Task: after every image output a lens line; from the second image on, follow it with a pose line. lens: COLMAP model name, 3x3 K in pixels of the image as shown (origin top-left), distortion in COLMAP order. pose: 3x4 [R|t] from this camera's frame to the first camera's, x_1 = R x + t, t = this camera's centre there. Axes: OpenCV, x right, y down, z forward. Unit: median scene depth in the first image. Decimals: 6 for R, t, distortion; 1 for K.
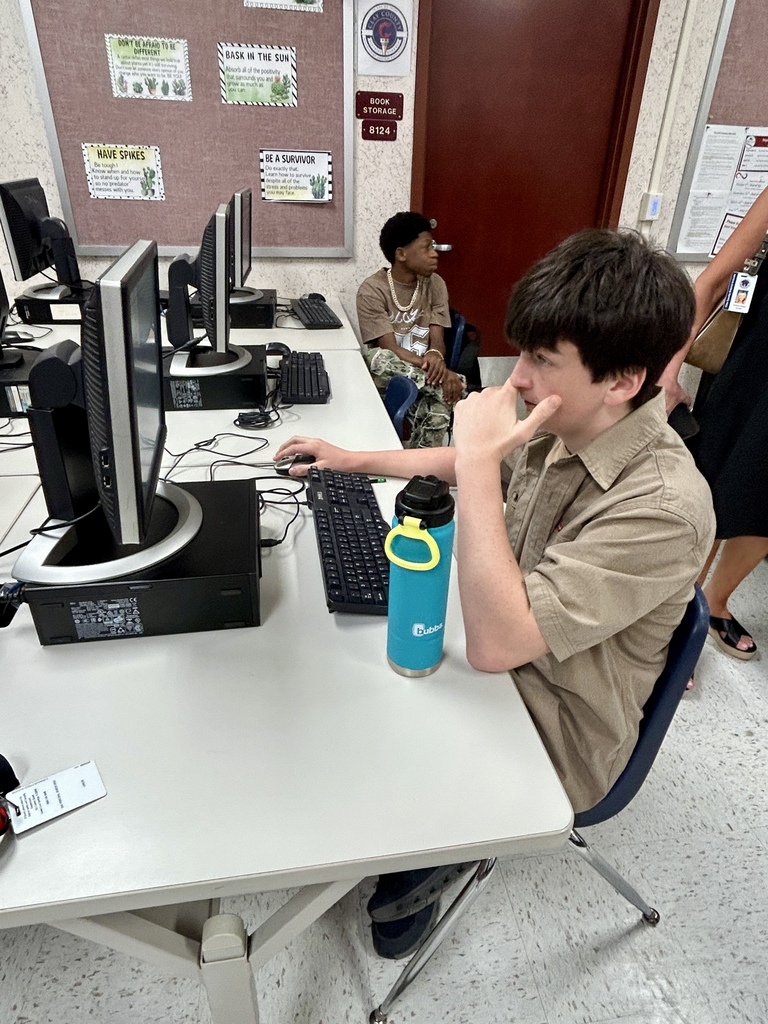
lens RADIAL K [[642.8, 0, 388.9], [0, 642.8, 516.3], [0, 0, 1]] dist [-0.022108, 0.019274]
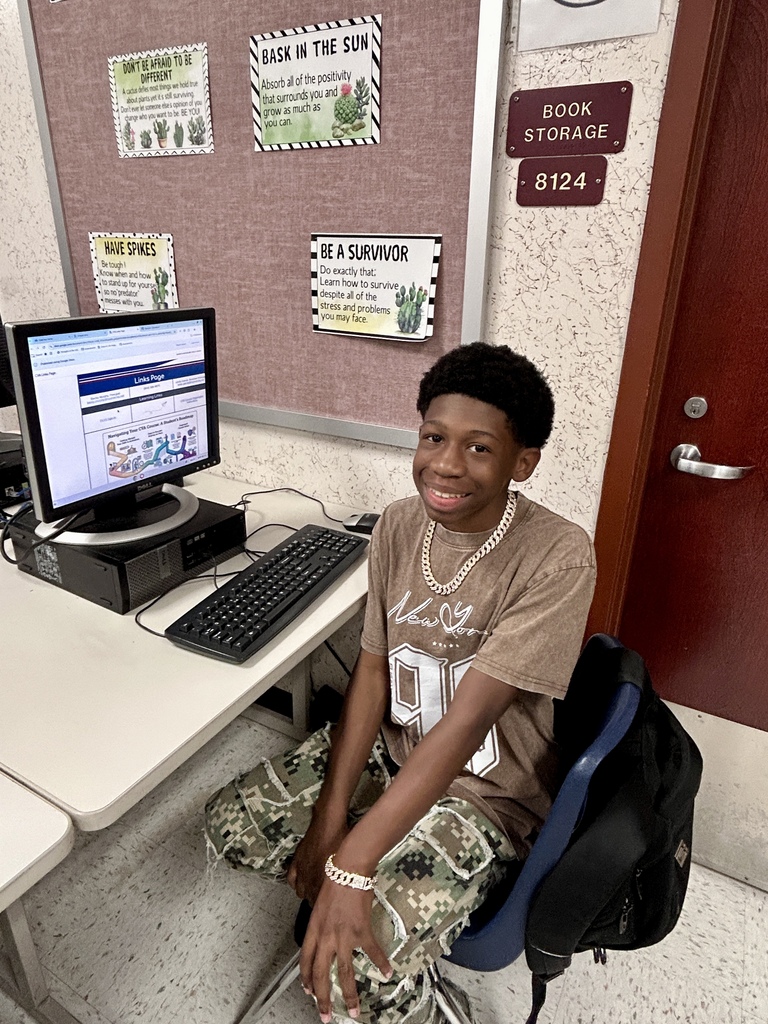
lens RADIAL K [[642.8, 0, 388.9], [0, 642.8, 516.3], [0, 0, 1]] dist [-0.022108, 0.019274]
pose [[0.780737, 0.225590, -0.582718, 0.188997], [-0.304605, 0.951651, -0.039699, -0.375101], [0.545588, 0.208493, 0.811704, 0.694886]]
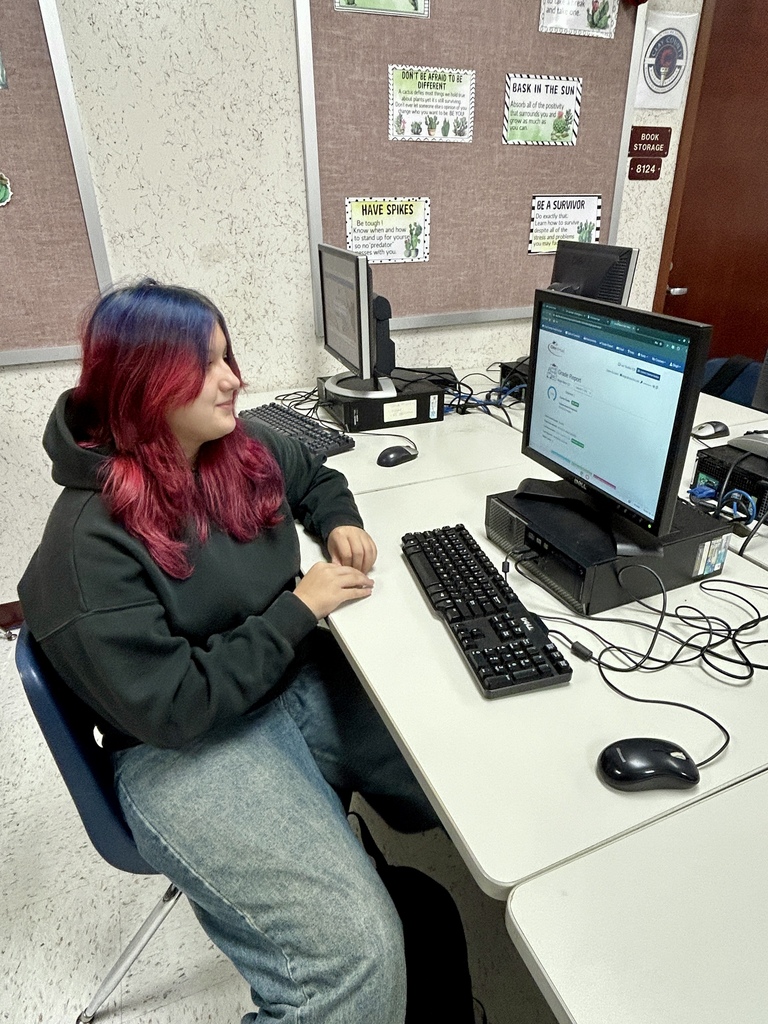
lens RADIAL K [[642.8, 0, 388.9], [0, 642.8, 516.3], [0, 0, 1]] dist [-0.022108, 0.019274]
pose [[0.971081, -0.144199, 0.190285, -0.629222], [0.153725, 0.987450, -0.036205, -0.155897], [-0.182676, 0.064409, 0.981061, 0.234770]]
